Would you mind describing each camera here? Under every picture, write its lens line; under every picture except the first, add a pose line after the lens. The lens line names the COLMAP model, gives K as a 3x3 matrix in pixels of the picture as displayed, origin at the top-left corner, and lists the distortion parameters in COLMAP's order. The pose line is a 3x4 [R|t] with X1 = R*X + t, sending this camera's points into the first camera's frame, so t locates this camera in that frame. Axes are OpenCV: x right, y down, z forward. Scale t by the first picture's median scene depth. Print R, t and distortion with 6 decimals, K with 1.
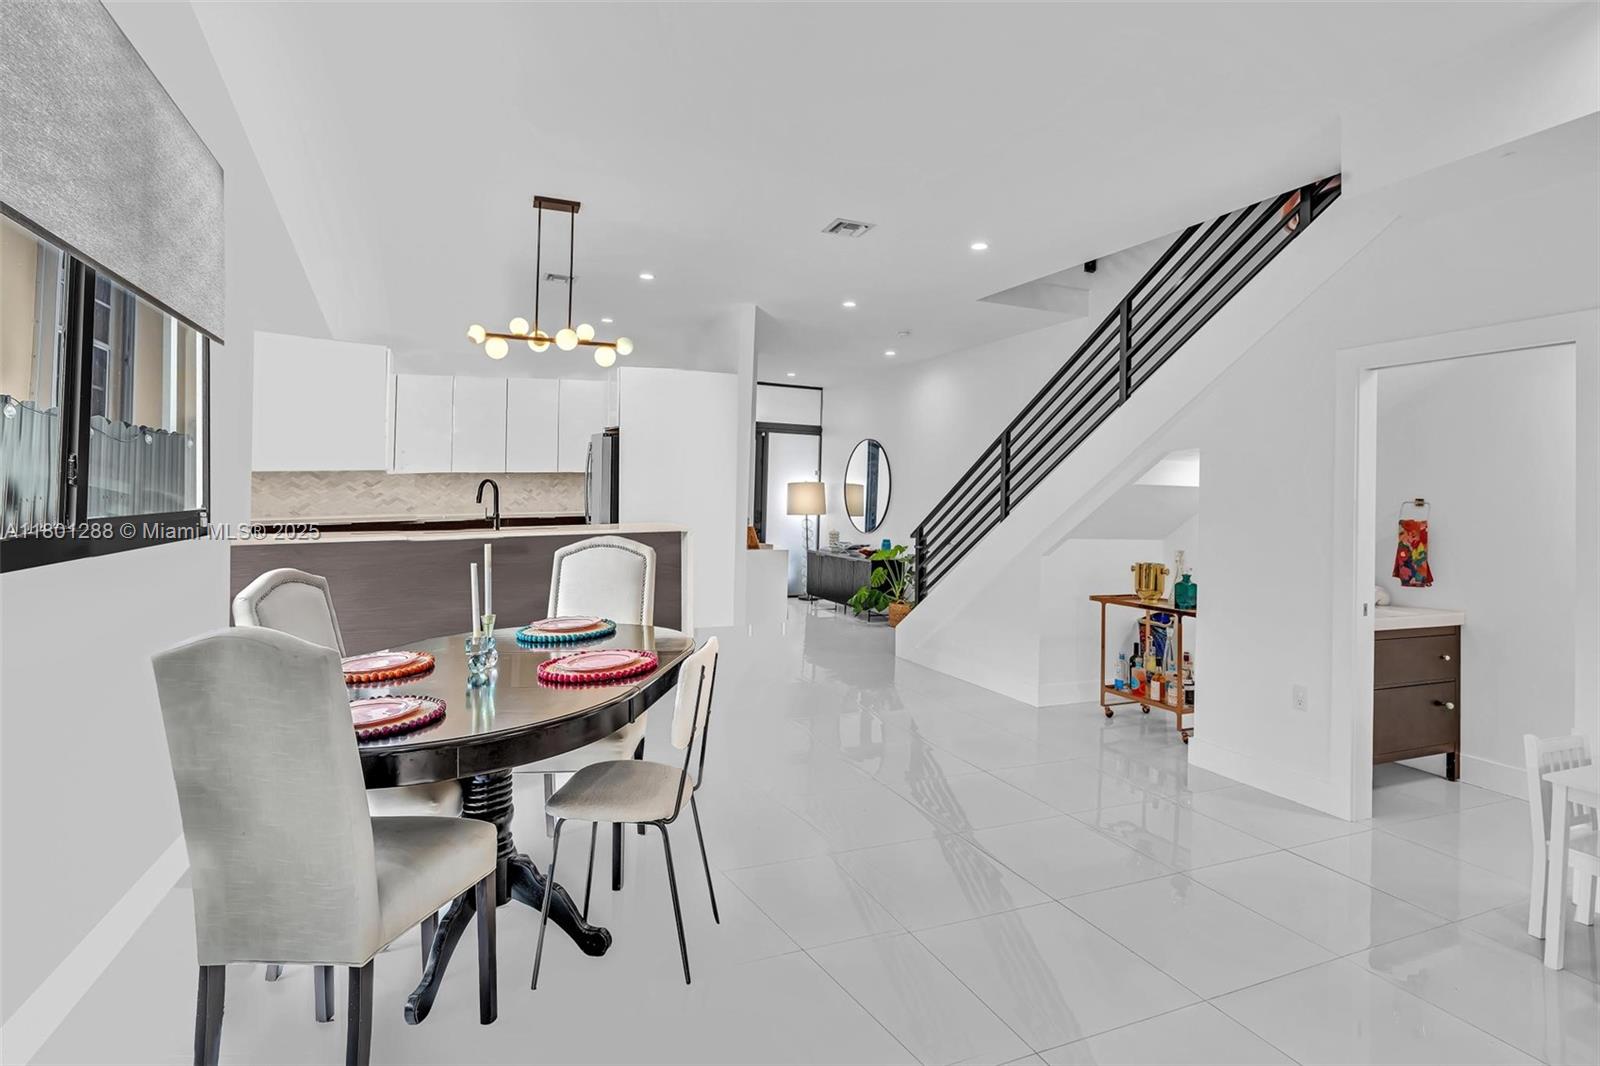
lens RADIAL K [[810.9, 0, 800.7], [0, 810.9, 483.0], [0, 0, 1]] dist [-0.006225, -0.000812]
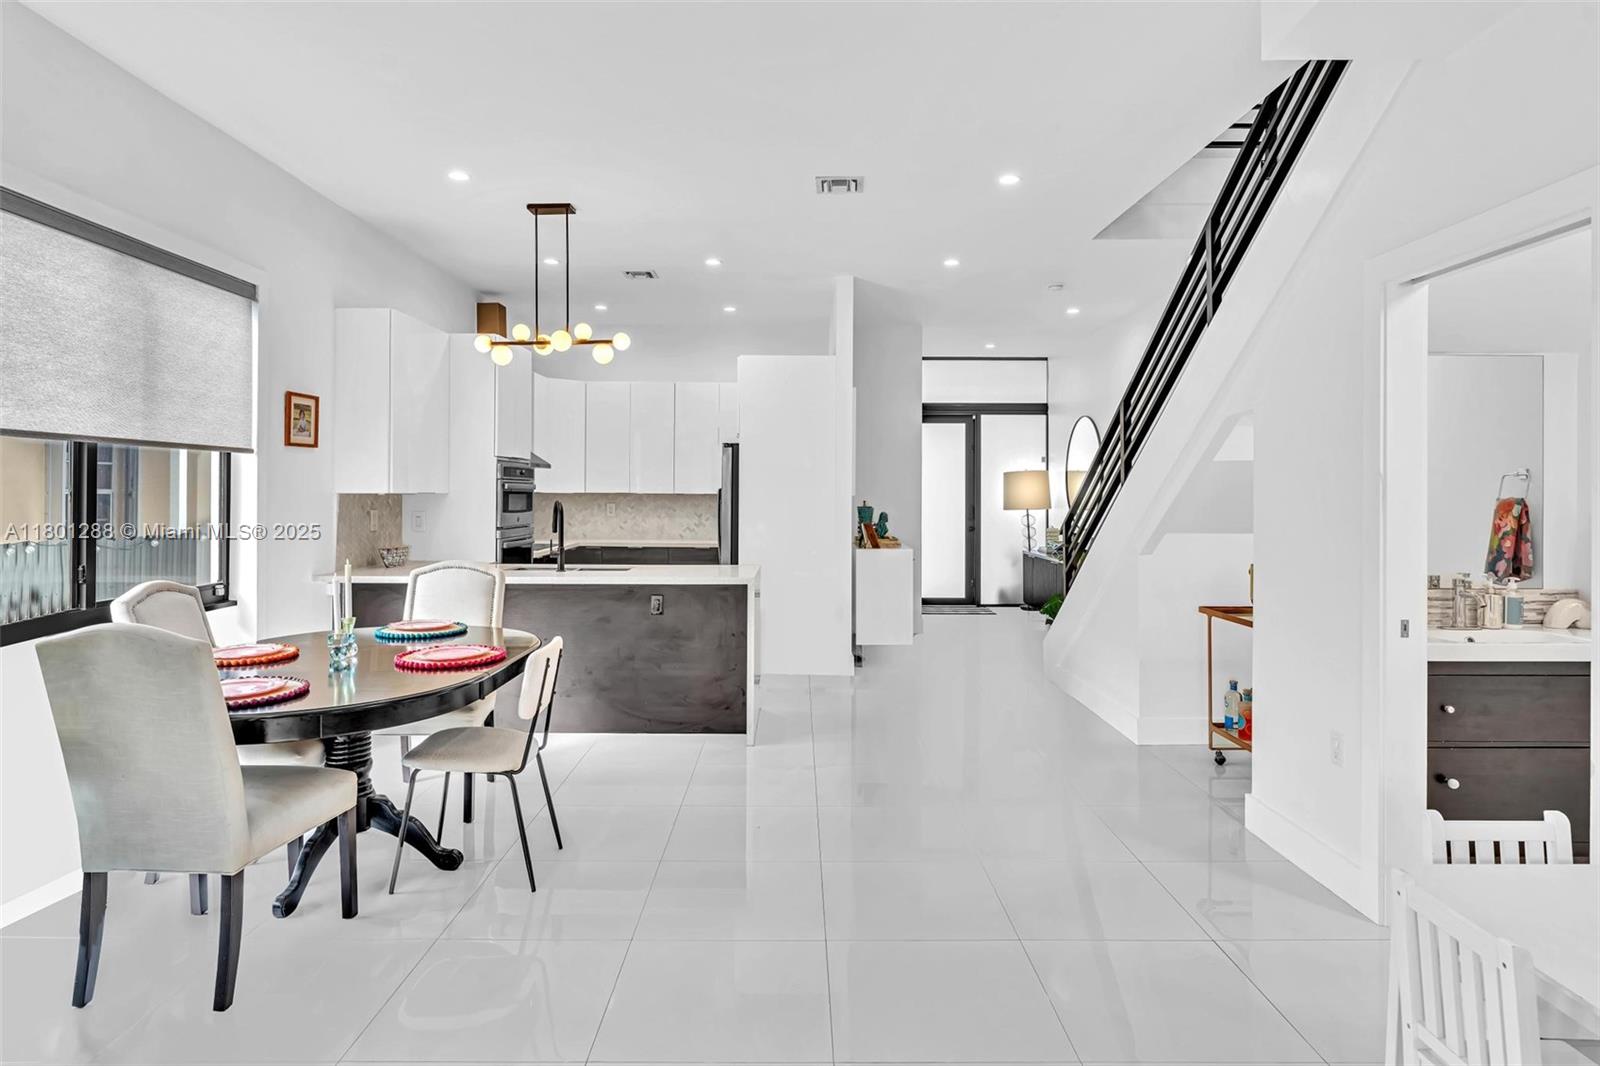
lens RADIAL K [[923.3, 0, 792.2], [0, 923.3, 490.3], [0, 0, 1]] dist [0.003850, 0.000856]
pose [[0.917554, -0.026772, -0.396709, 0.397836], [0.032260, 0.999454, 0.007167, 0.010643], [0.396300, -0.019374, 0.917917, 0.042786]]
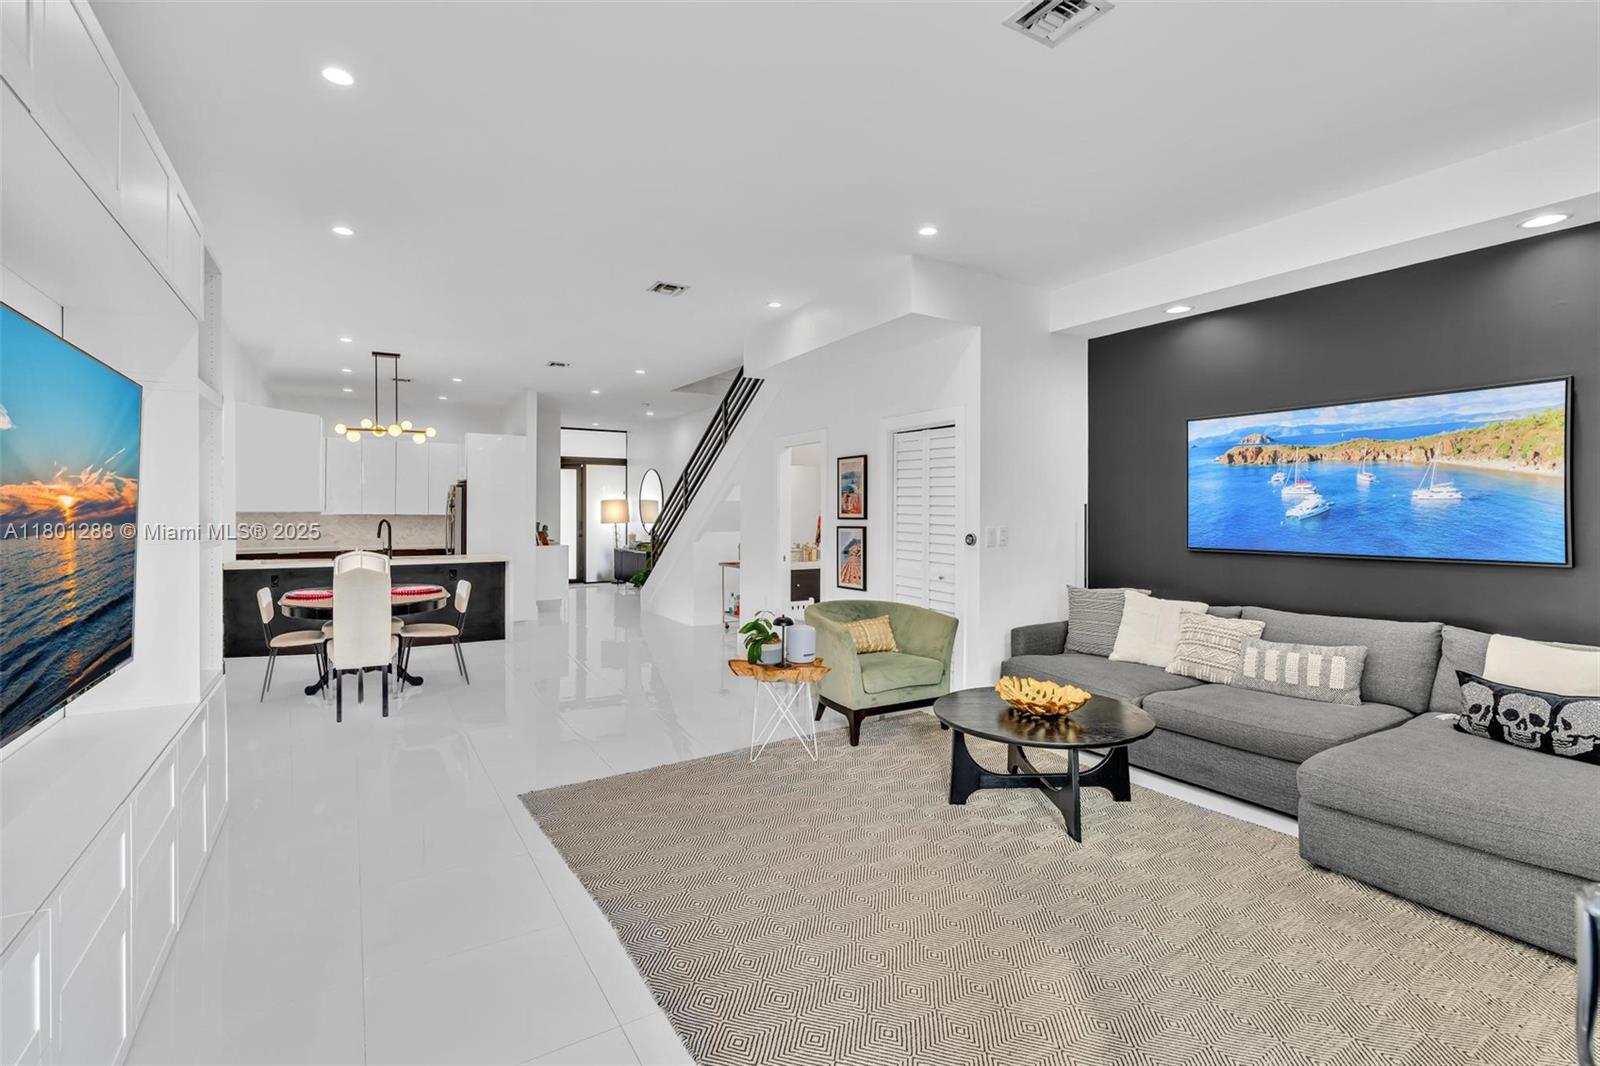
lens RADIAL K [[732.3, 0, 802.4], [0, 732.3, 513.7], [0, 0, 1]] dist [-0.002697, -0.000094]
pose [[0.989171, -0.027161, 0.144230, 0.347502], [0.023230, 0.999313, 0.028870, -0.014407], [-0.144915, -0.025207, 0.989123, -0.709734]]
